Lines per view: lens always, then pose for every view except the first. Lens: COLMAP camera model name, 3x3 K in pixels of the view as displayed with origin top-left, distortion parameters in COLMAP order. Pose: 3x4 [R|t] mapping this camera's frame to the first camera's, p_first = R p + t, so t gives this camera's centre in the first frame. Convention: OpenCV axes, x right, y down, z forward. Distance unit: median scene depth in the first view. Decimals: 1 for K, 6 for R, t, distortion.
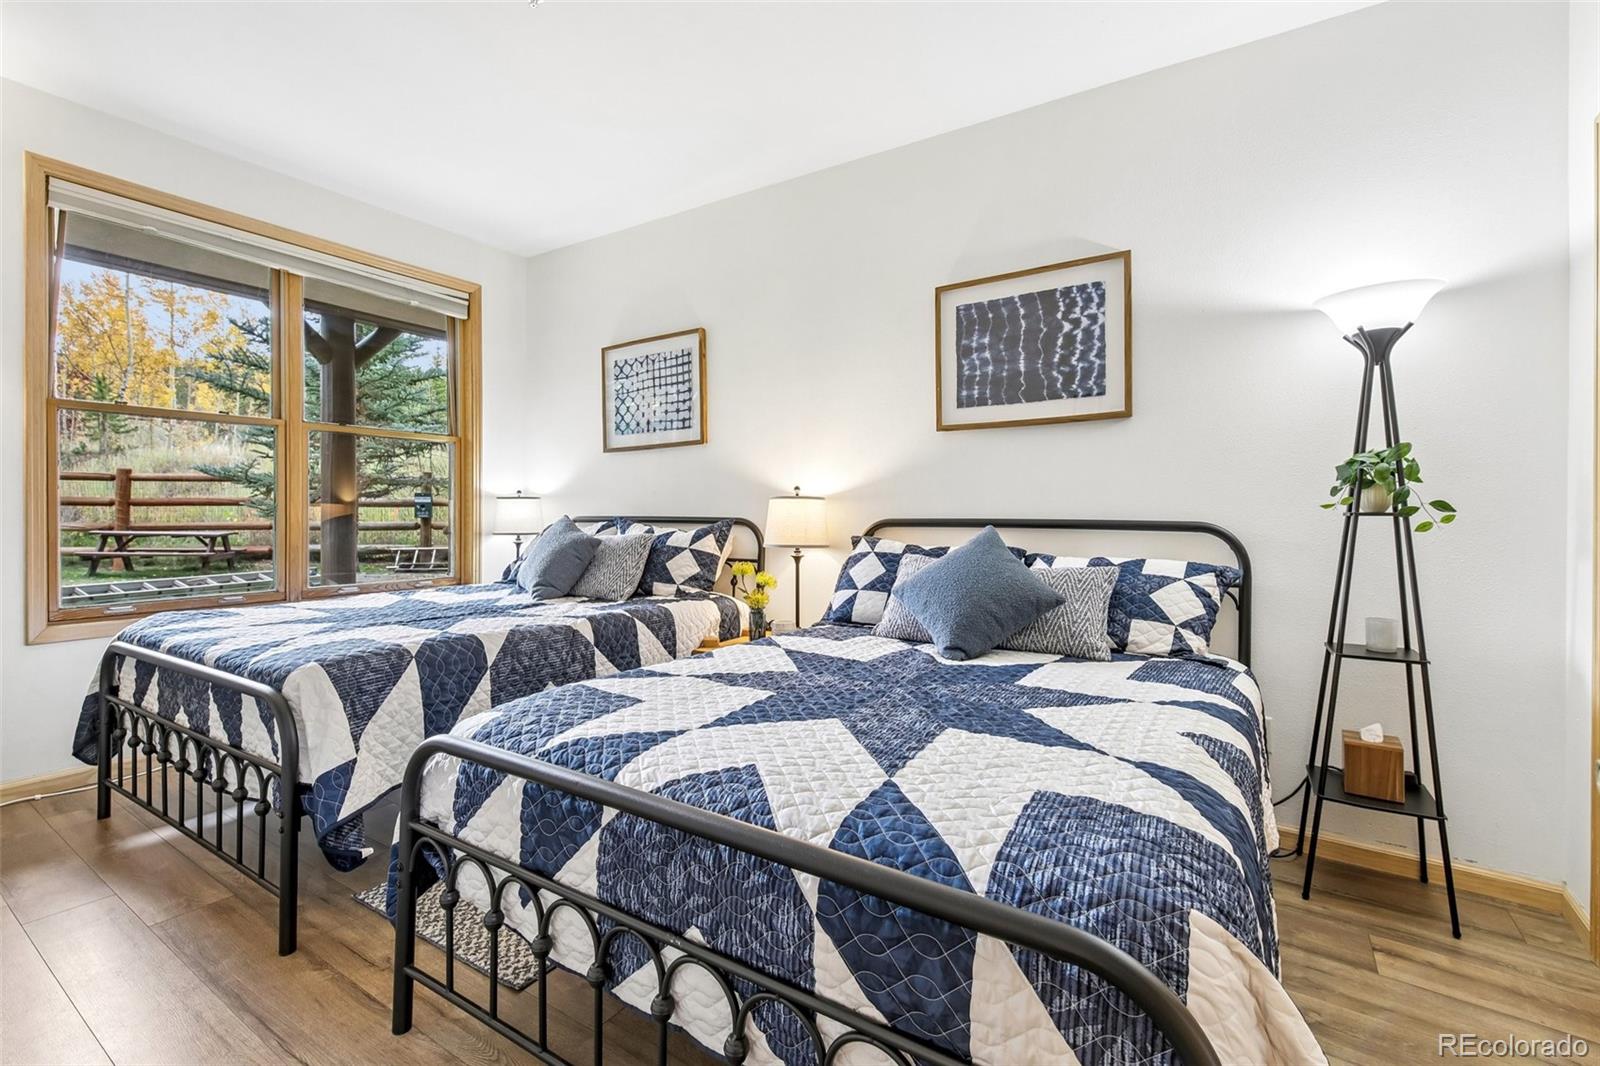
lens RADIAL K [[710.6, 0, 799.7], [0, 710.6, 515.2], [0, 0, 1]] dist [-0.013622, -0.006278]
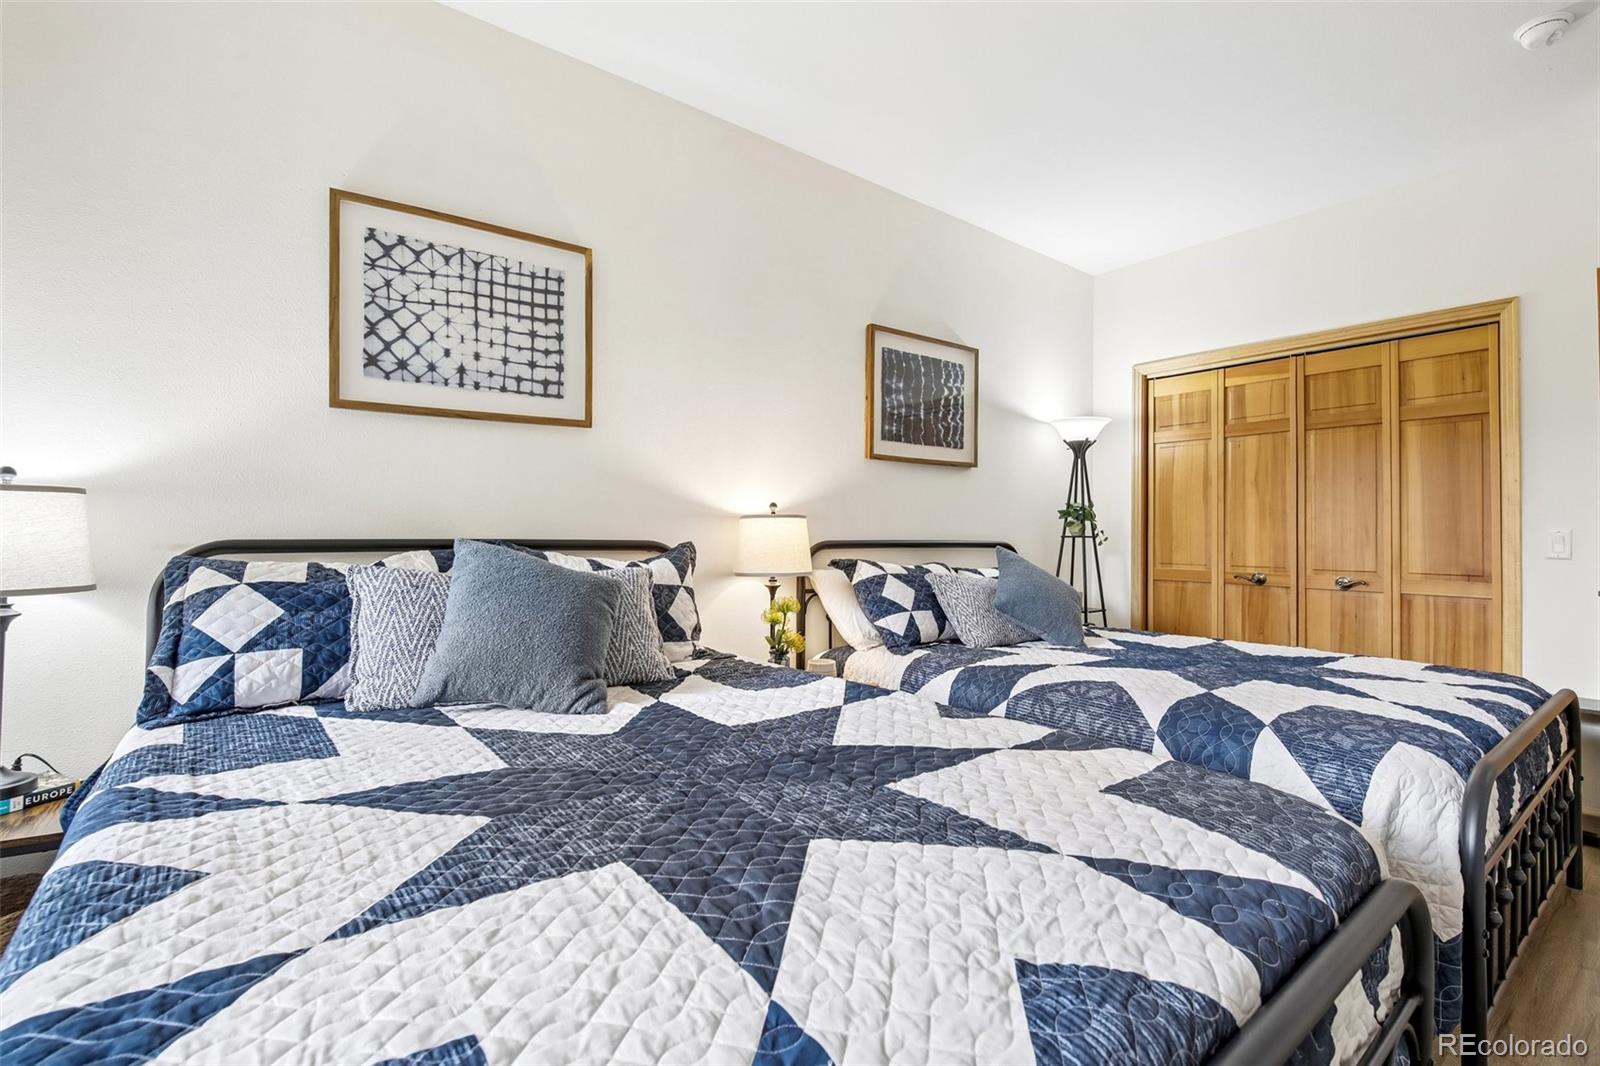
lens RADIAL K [[710.6, 0, 802.3], [0, 710.6, 531.8], [0, 0, 1]] dist [-0.013622, -0.006278]
pose [[0.332345, 0.006961, 0.943132, -0.779987], [-0.000936, 0.999975, -0.007051, -0.000965], [-0.943157, 0.001461, 0.332343, 0.686830]]
